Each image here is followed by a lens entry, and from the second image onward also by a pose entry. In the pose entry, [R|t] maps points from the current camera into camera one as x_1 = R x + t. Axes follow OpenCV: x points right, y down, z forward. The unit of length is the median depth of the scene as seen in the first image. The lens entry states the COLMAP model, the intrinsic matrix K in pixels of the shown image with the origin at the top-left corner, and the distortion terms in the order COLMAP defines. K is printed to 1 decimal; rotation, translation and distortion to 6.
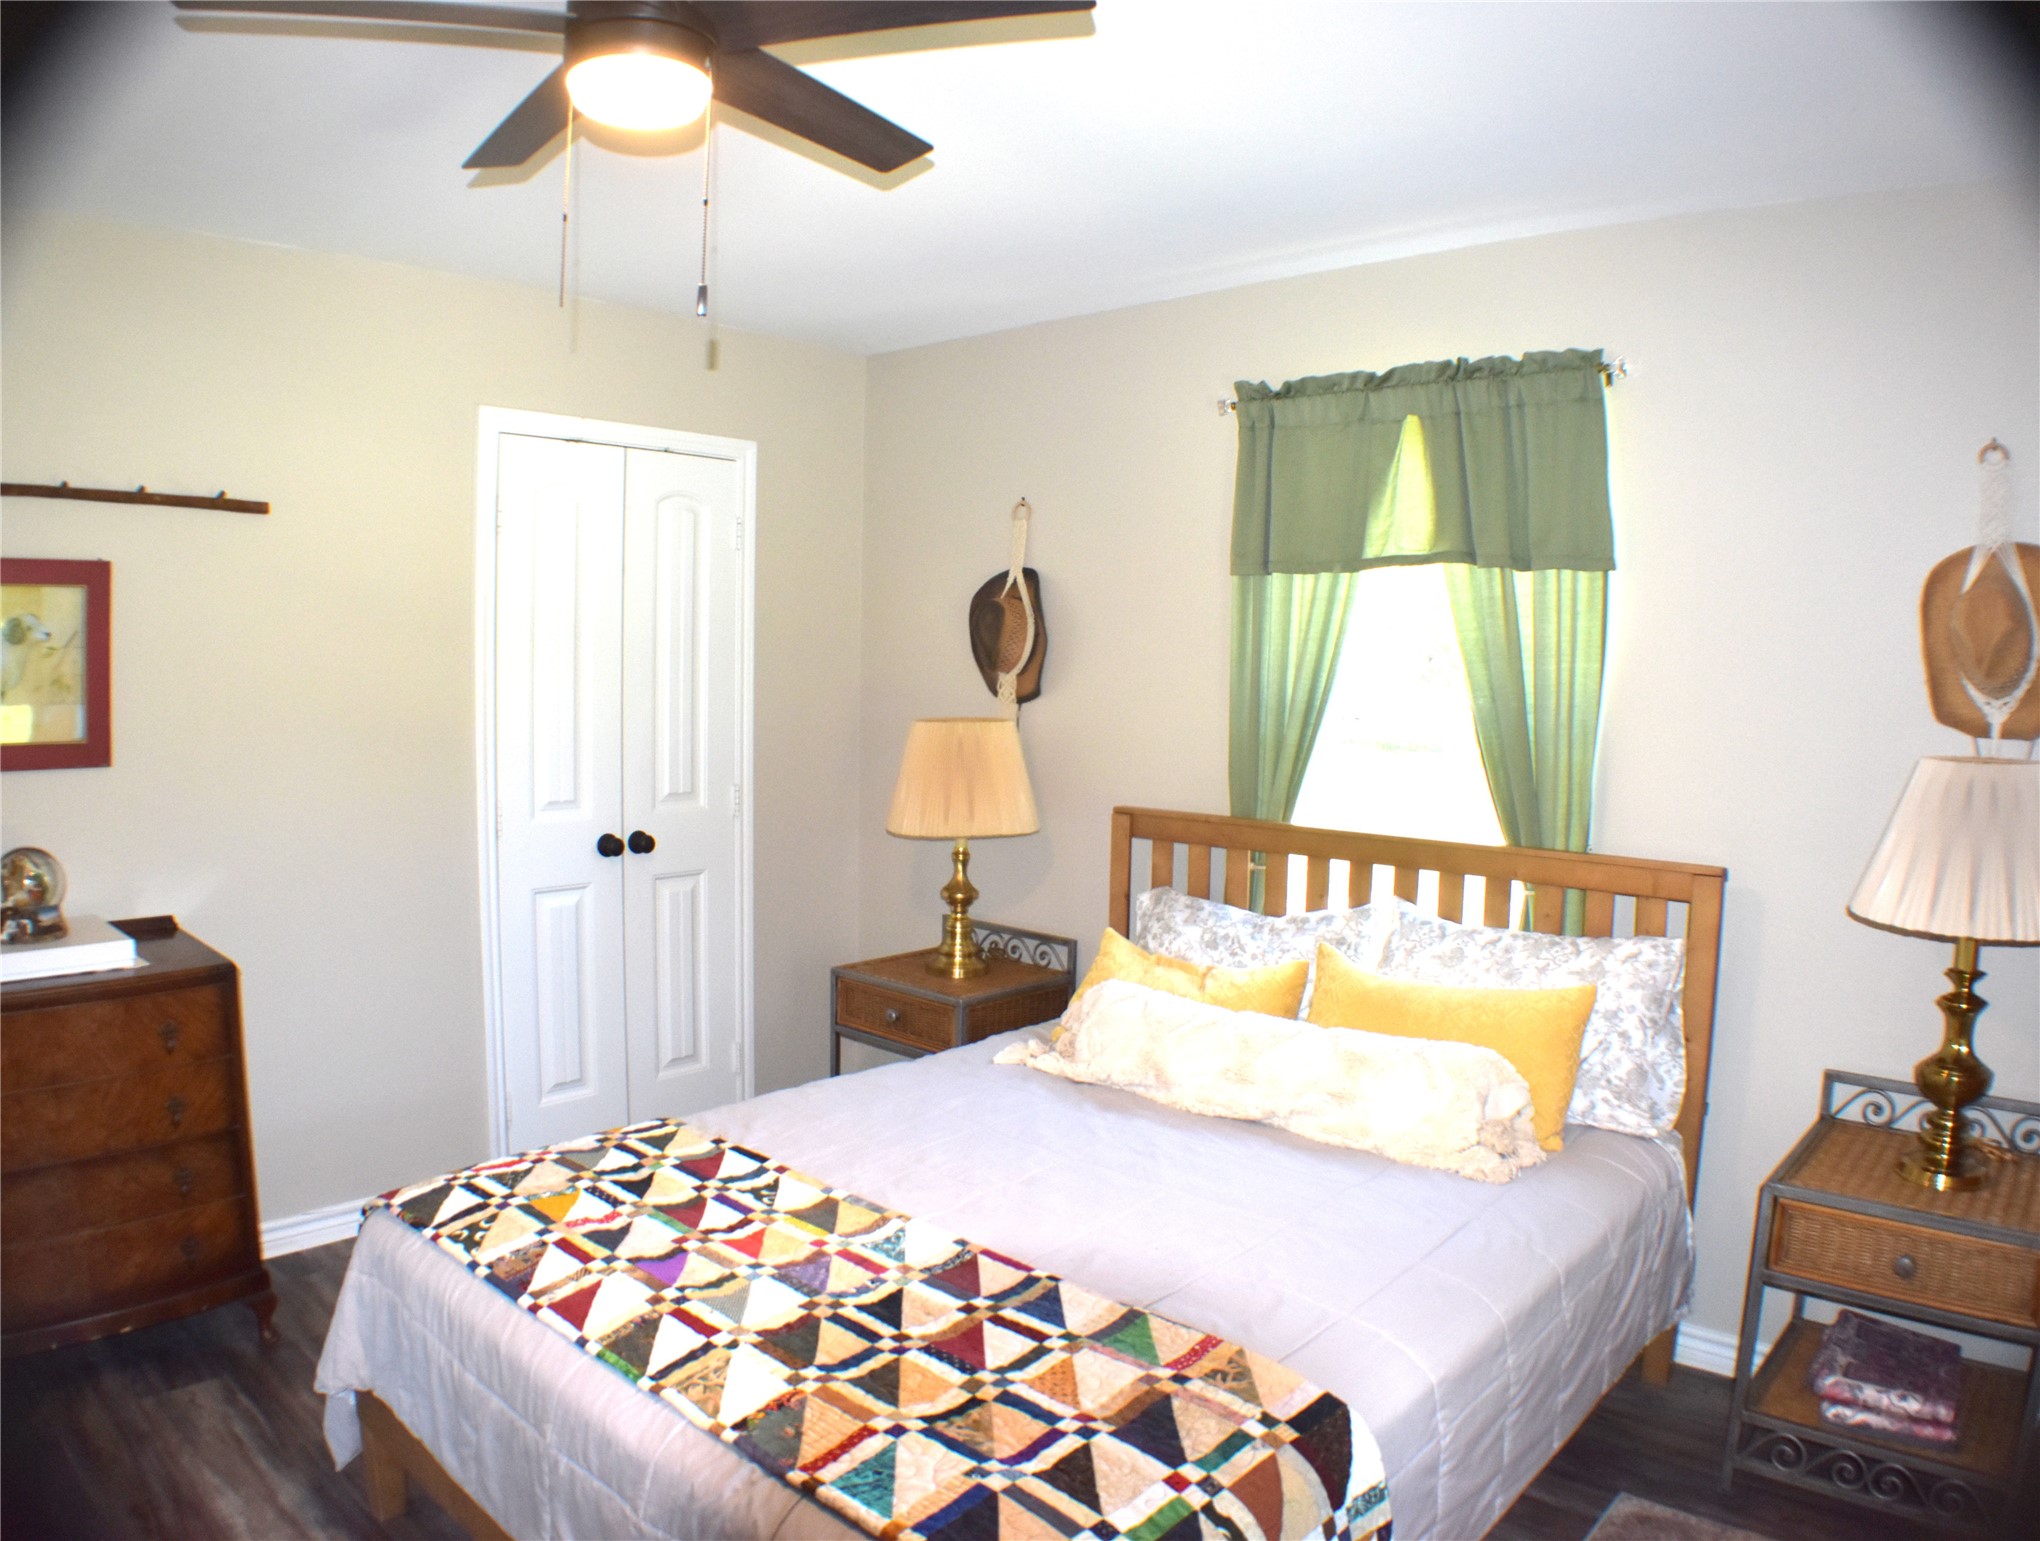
lens RADIAL K [[1376.3, 0, 1034.1], [0, 1376.3, 757.7], [0, 0, 1]] dist [-0.165569, 0.007692]
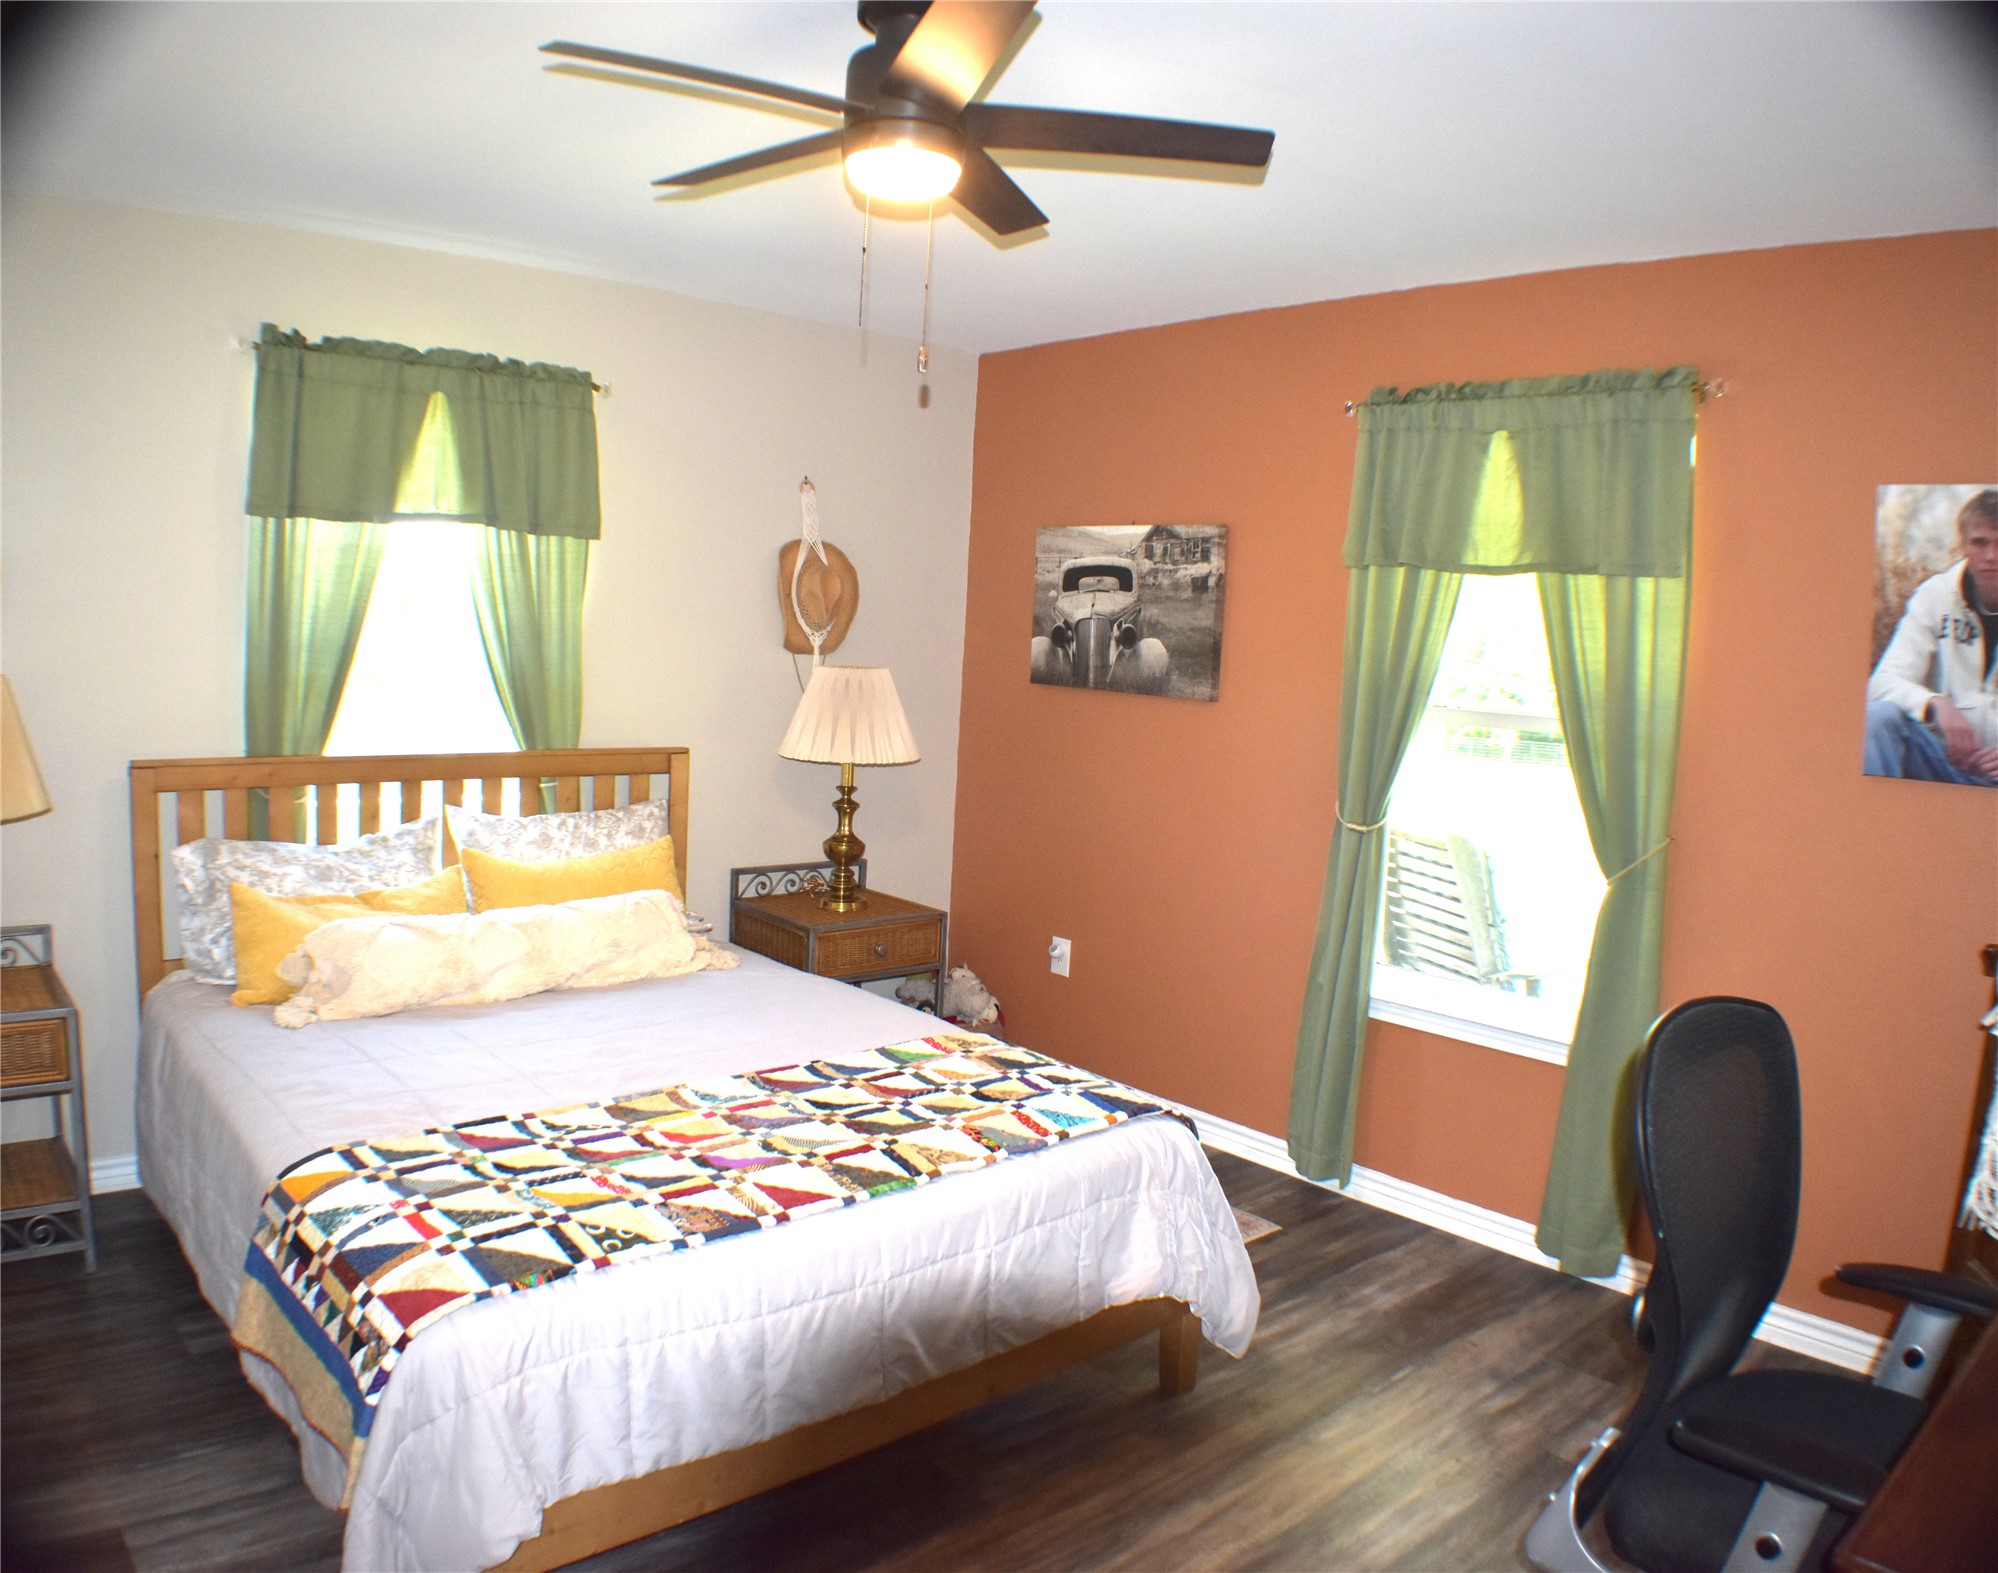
lens RADIAL K [[1424.8, 0, 962.0], [0, 1424.8, 751.4], [0, 0, 1]] dist [-0.188299, 0.033415]
pose [[0.137141, -0.095468, 0.985940, -1.207016], [0.030815, 0.995274, 0.092086, -0.057634], [-0.990072, 0.017753, 0.139435, 0.554248]]
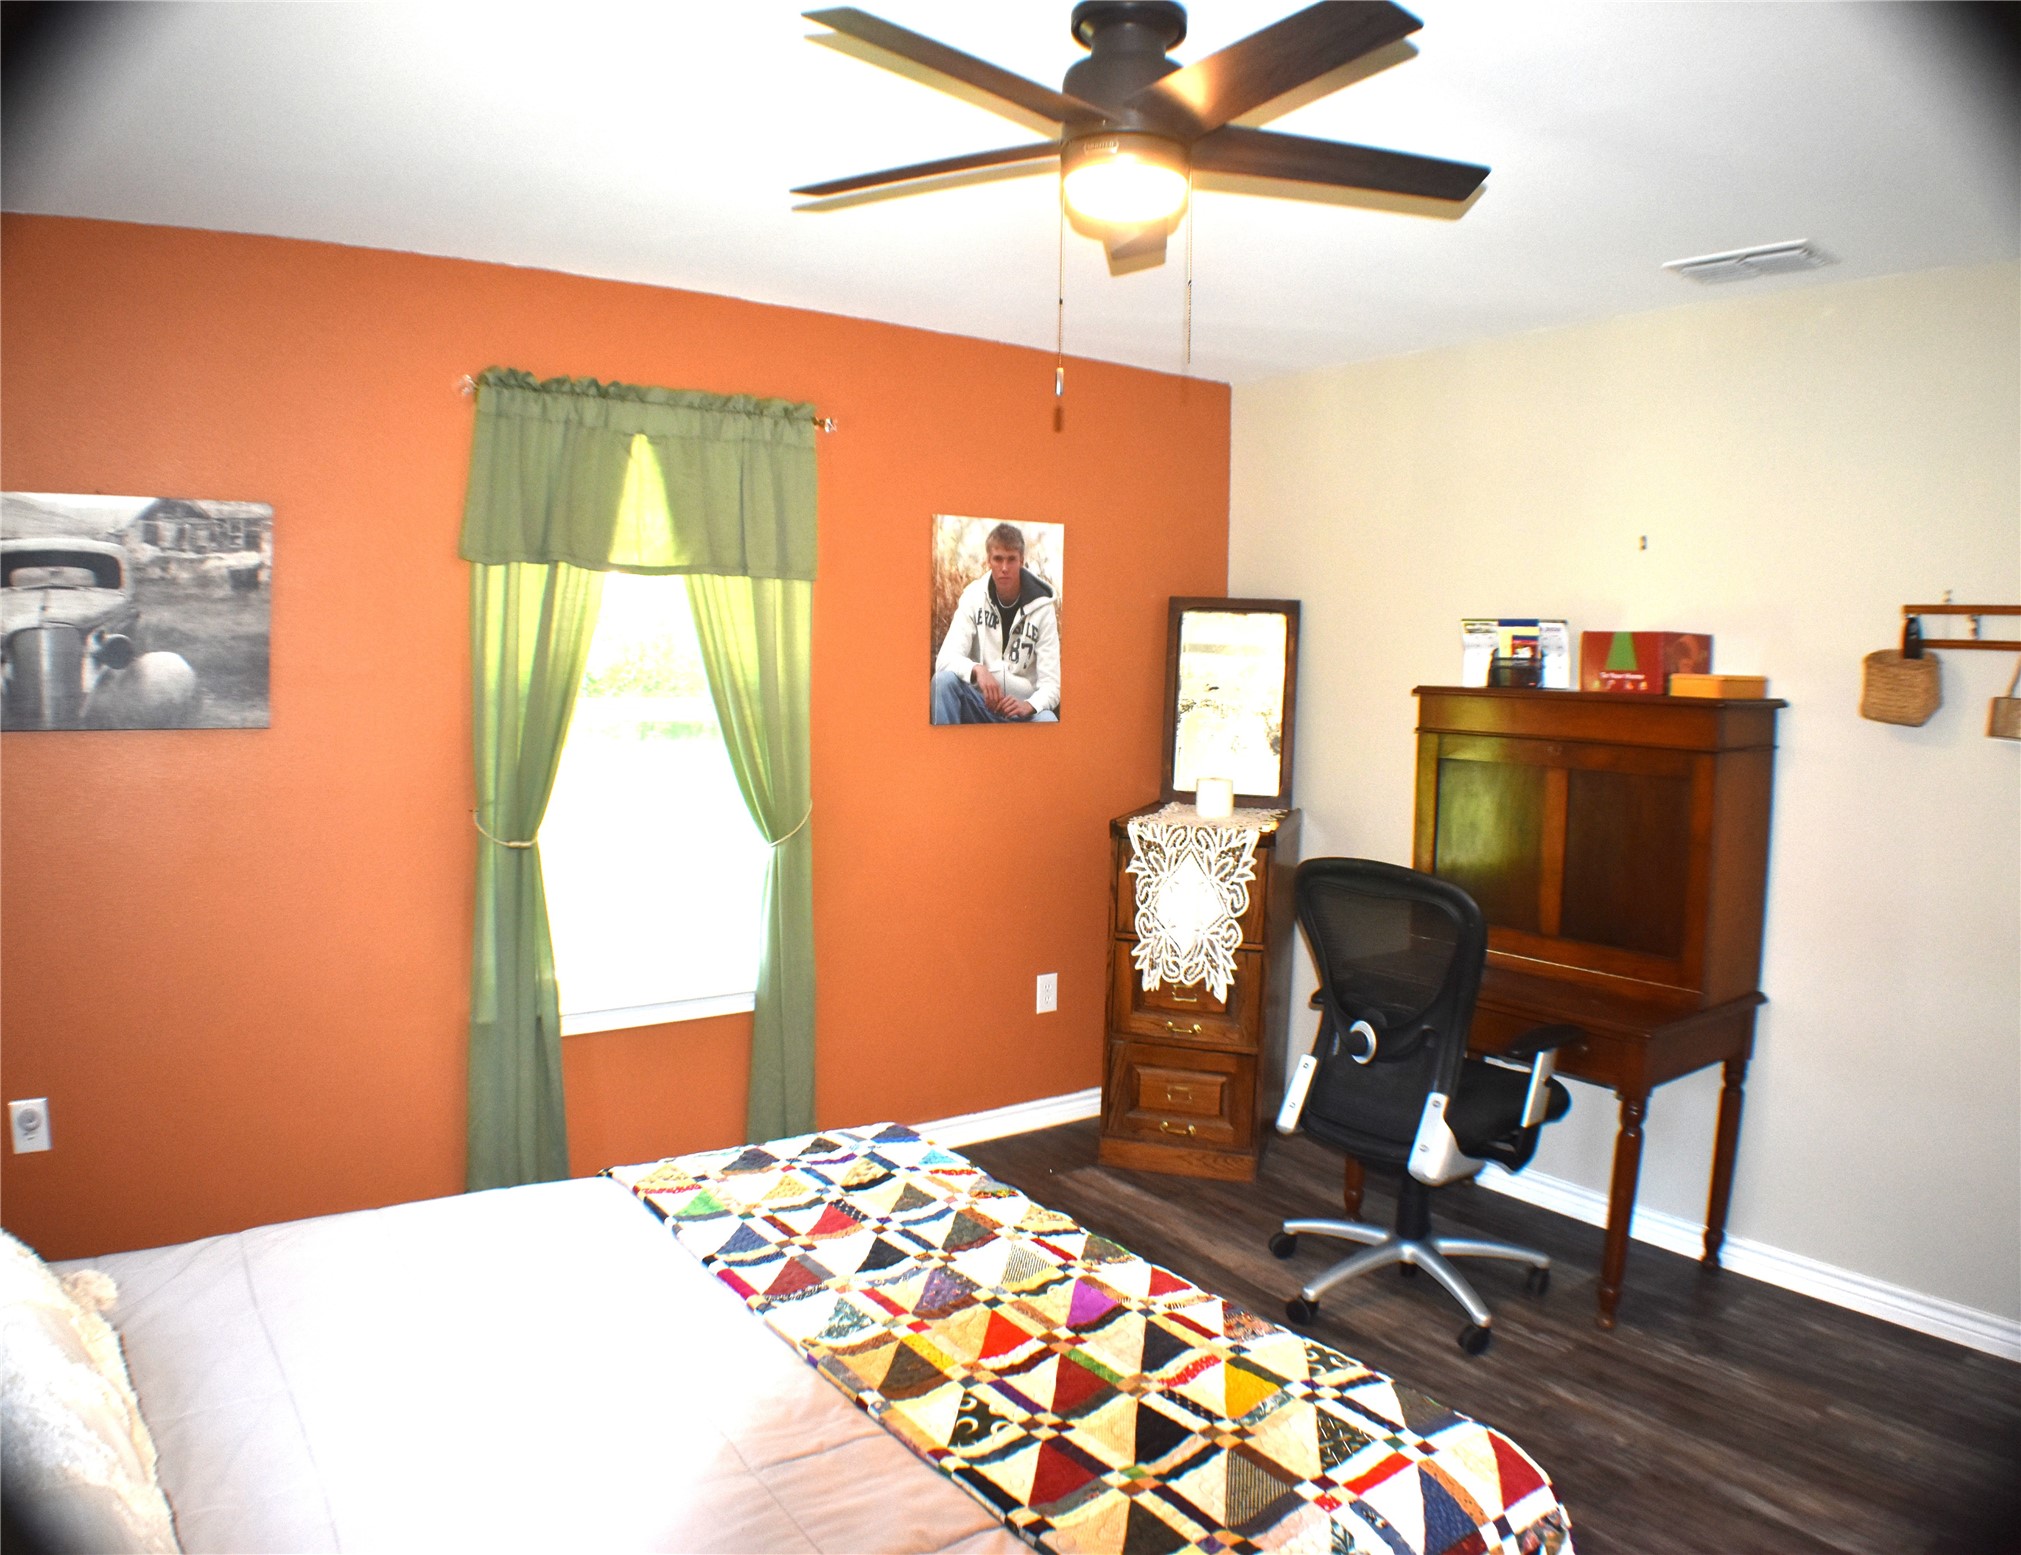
lens RADIAL K [[1427.1, 0, 997.3], [0, 1427.1, 768.4], [0, 0, 1]] dist [-0.186933, 0.033007]
pose [[-0.973791, -0.056073, 0.220426, -0.360101], [-0.020556, 0.986865, 0.160233, -0.140467], [-0.226516, 0.151502, -0.962153, 1.673262]]
